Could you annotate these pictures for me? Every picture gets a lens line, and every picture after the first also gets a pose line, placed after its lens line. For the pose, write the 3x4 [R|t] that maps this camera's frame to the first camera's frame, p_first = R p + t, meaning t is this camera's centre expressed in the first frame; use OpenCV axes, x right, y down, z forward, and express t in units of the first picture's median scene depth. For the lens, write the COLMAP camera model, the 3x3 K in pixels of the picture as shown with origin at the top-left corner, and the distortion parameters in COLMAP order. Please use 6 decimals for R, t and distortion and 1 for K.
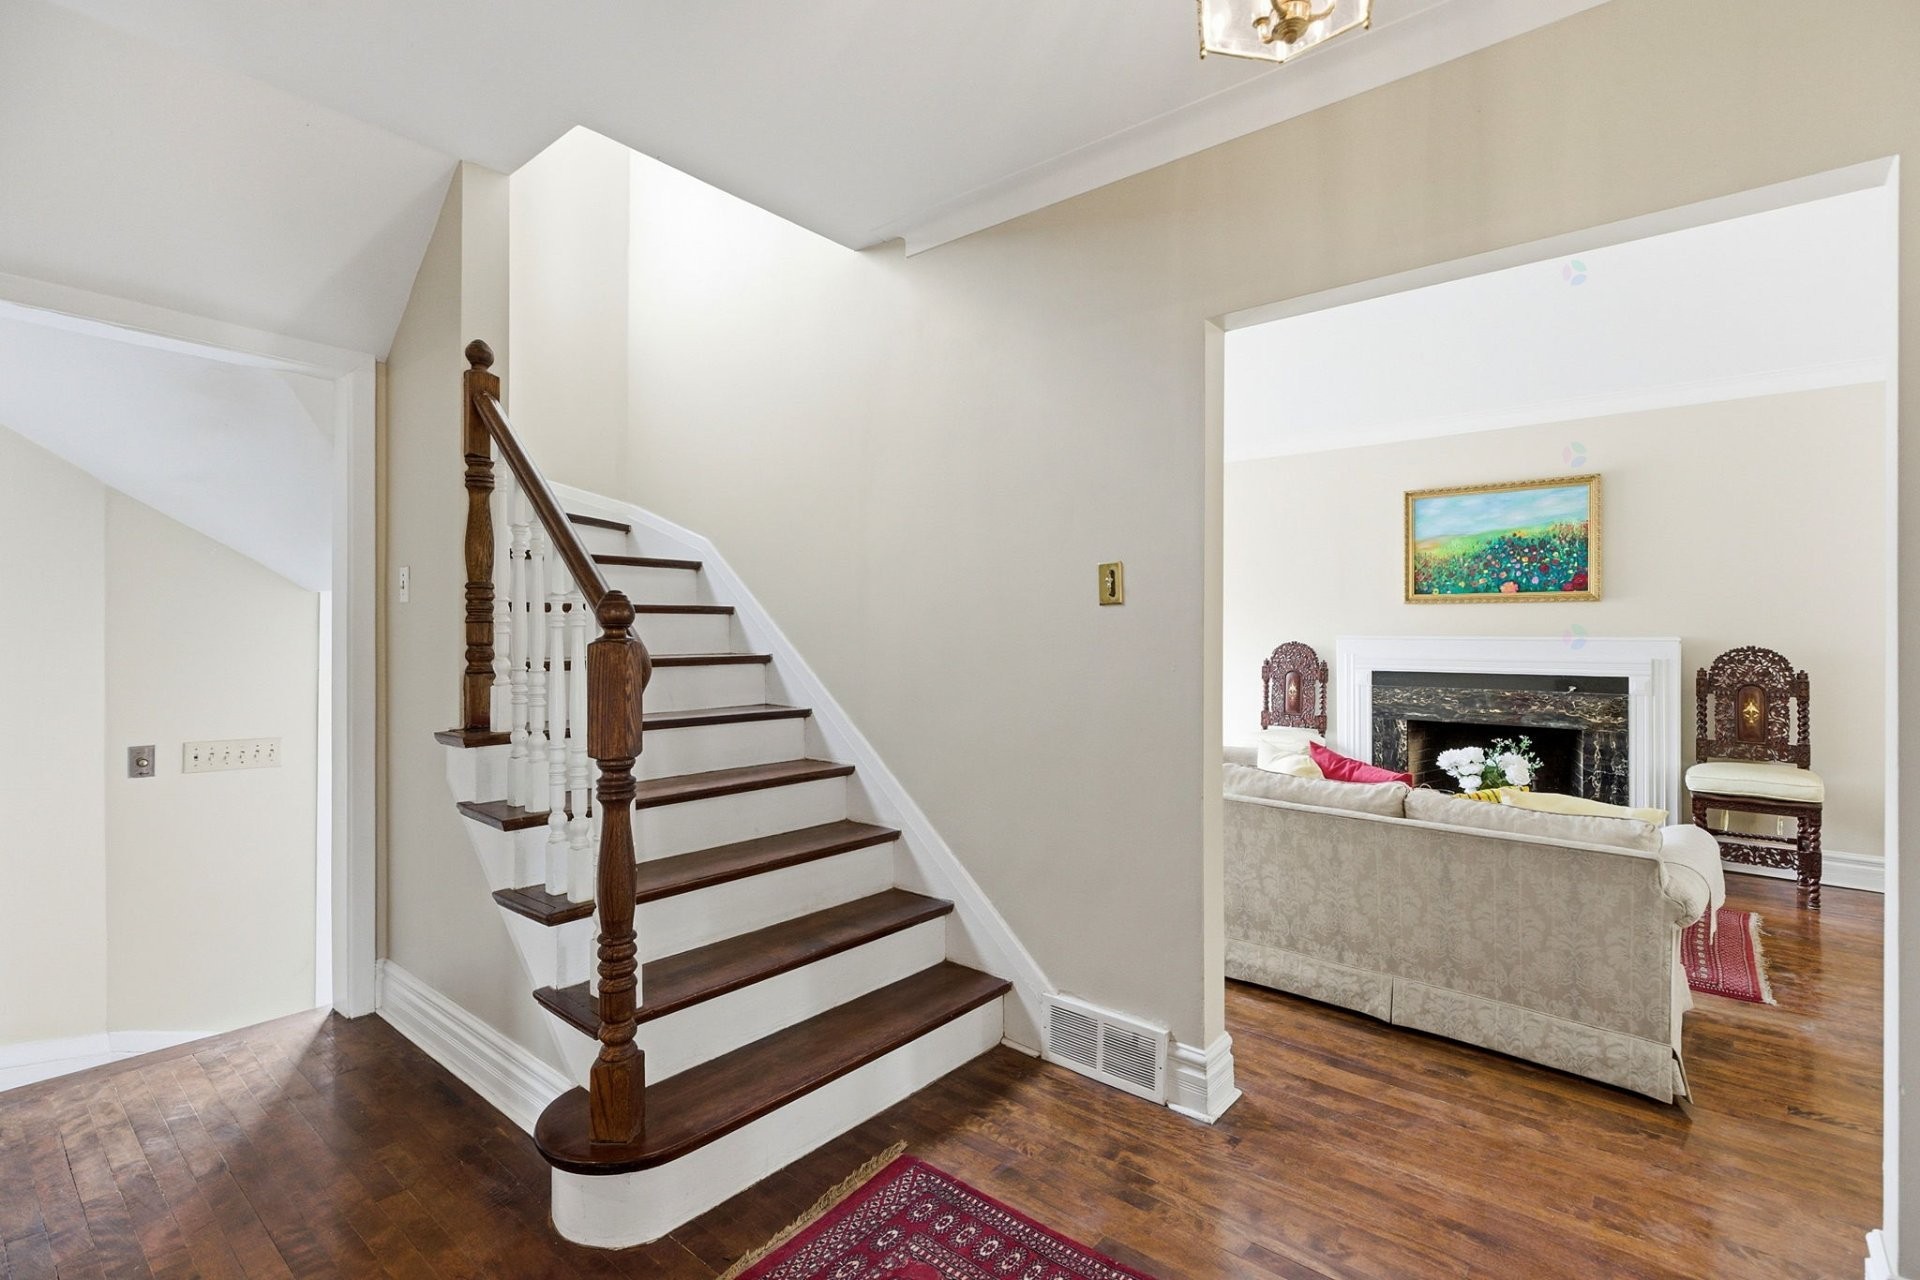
lens RADIAL K [[893.7, 0, 954.6], [0, 893.7, 627.0], [0, 0, 1]] dist [0.003297, 0.000312]
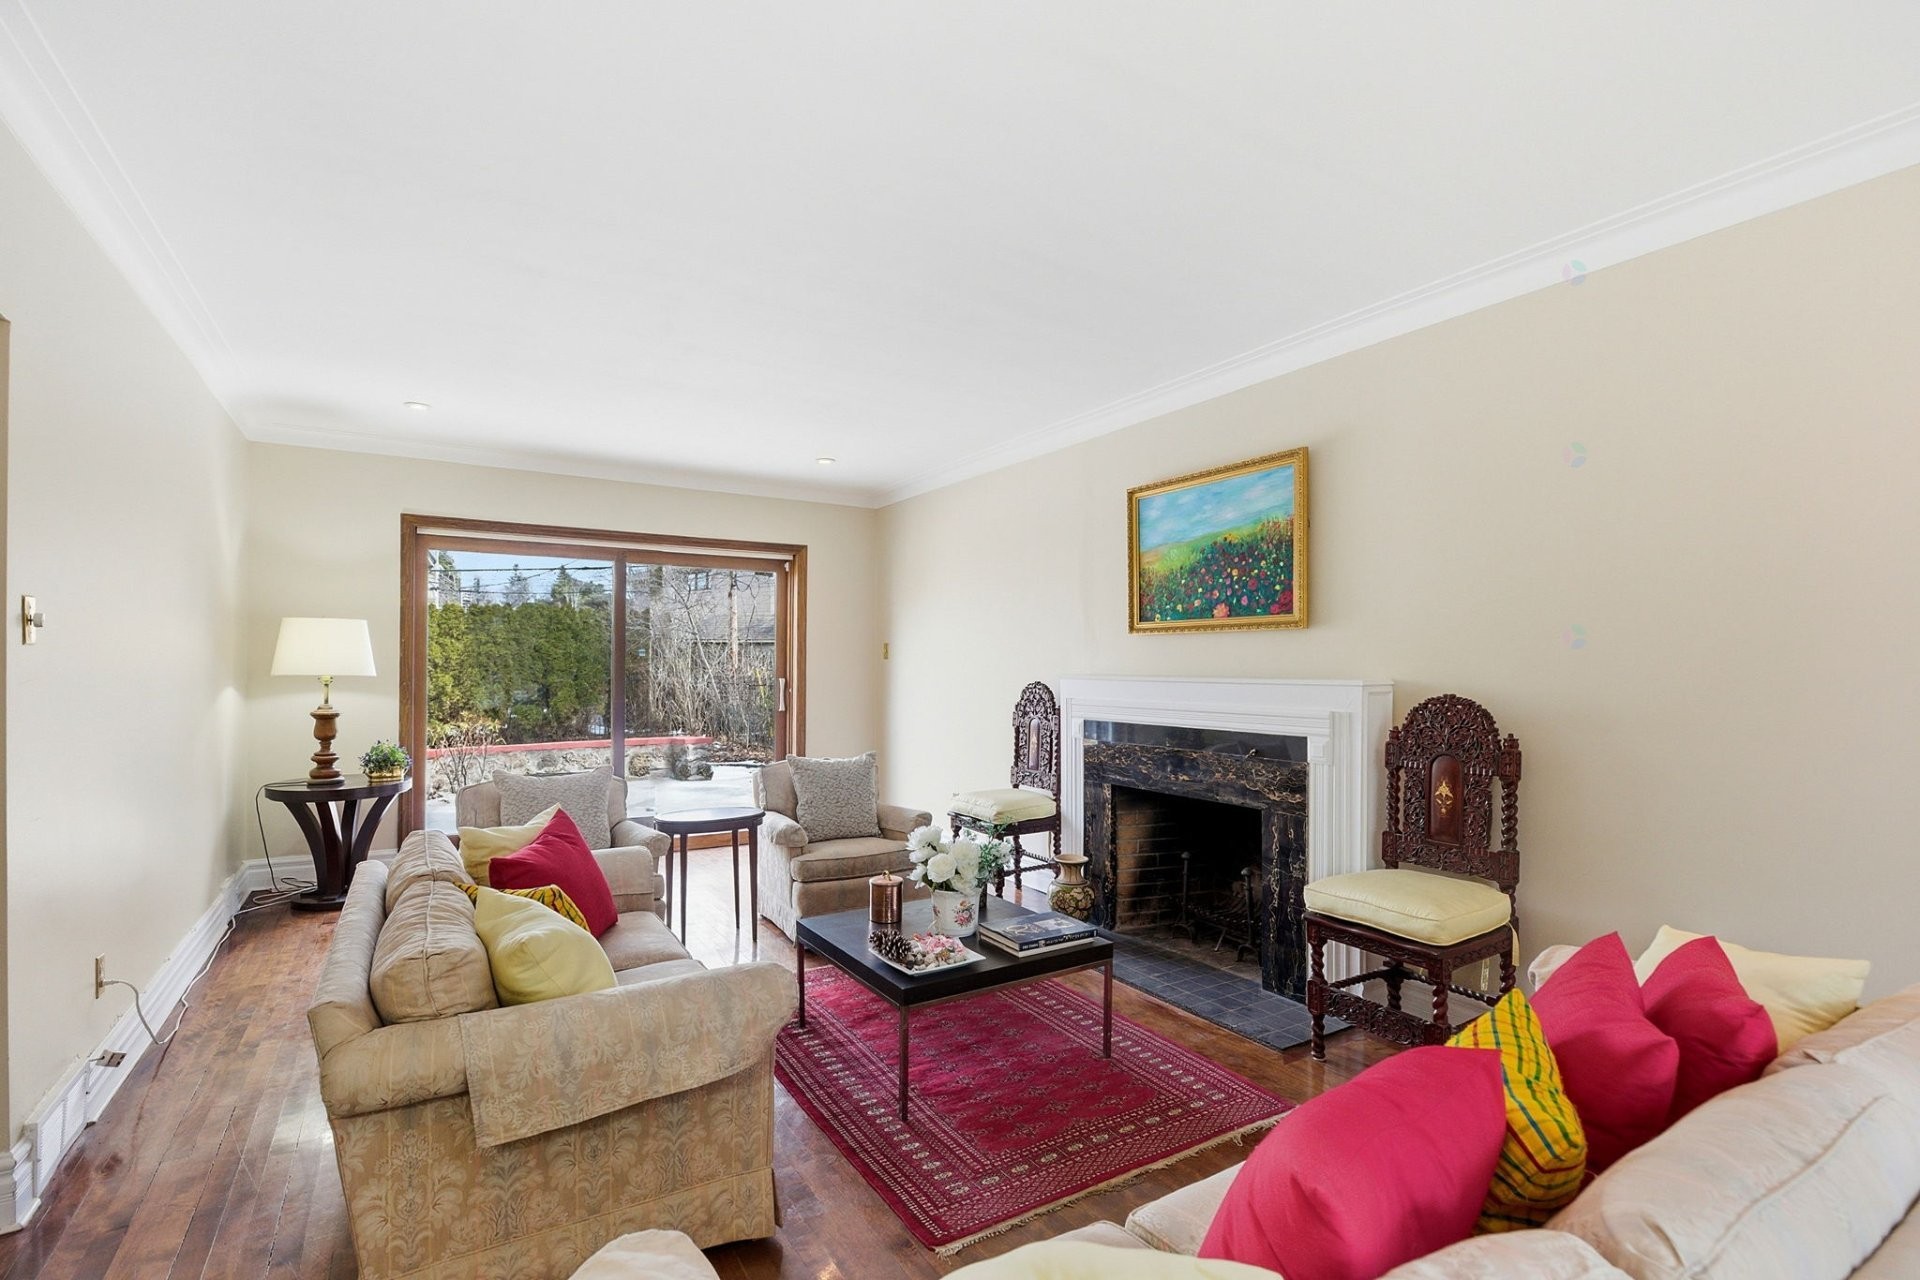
lens RADIAL K [[893.7, 0, 949.8], [0, 893.7, 662.4], [0, 0, 1]] dist [0.003297, 0.000312]
pose [[0.947267, 0.004673, -0.320413, 0.648576], [-0.005986, 0.999977, -0.003113, 0.001866], [0.320391, 0.004867, 0.947273, 0.233086]]
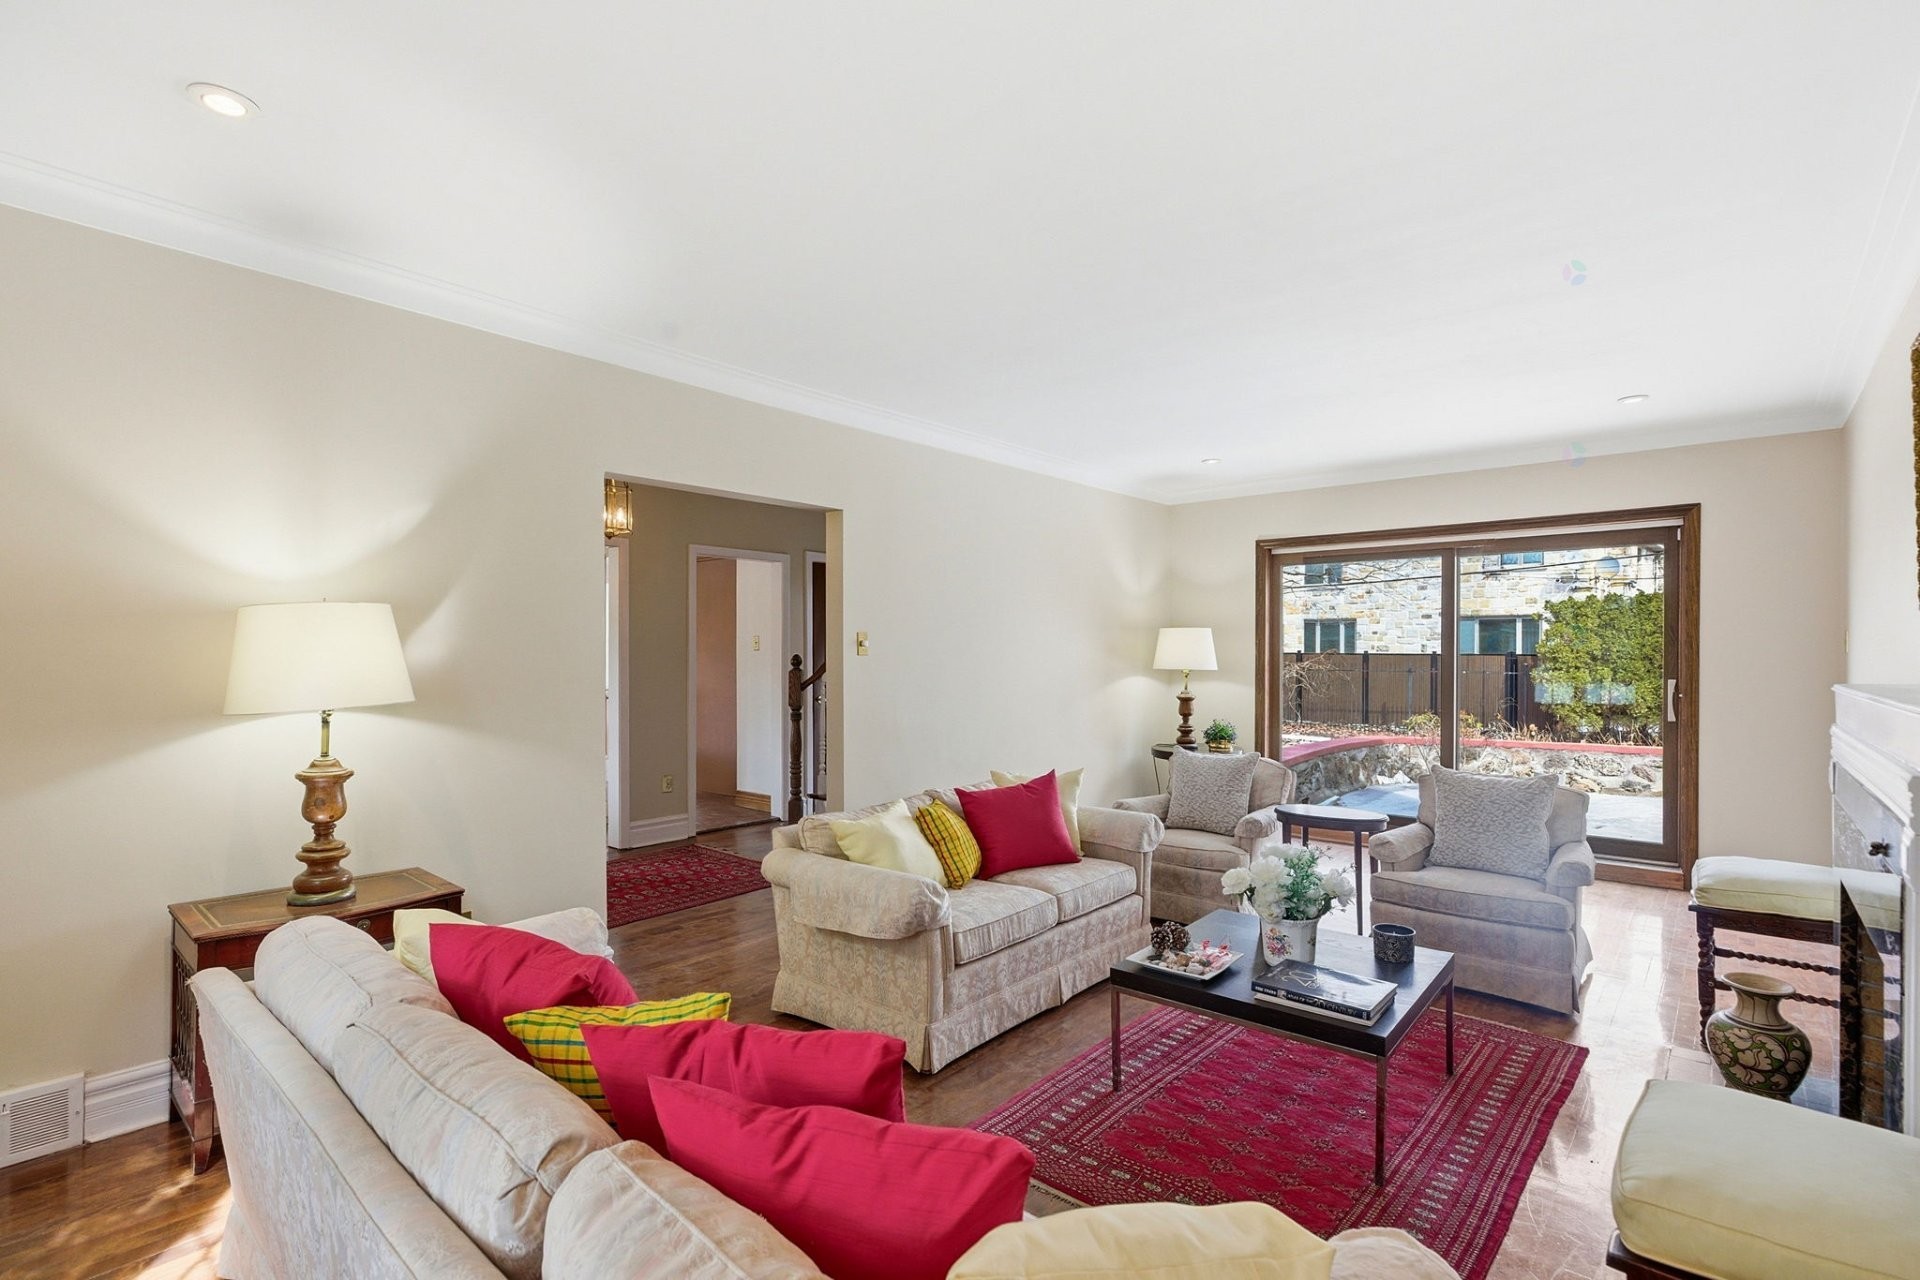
lens RADIAL K [[893.7, 0, 1003.4], [0, 893.7, 649.1], [0, 0, 1]] dist [0.003297, 0.000312]
pose [[0.004185, -0.002504, -0.999988, 1.090977], [-0.000099, 0.999997, -0.002504, -0.011931], [0.999991, 0.000109, 0.004185, 0.722048]]
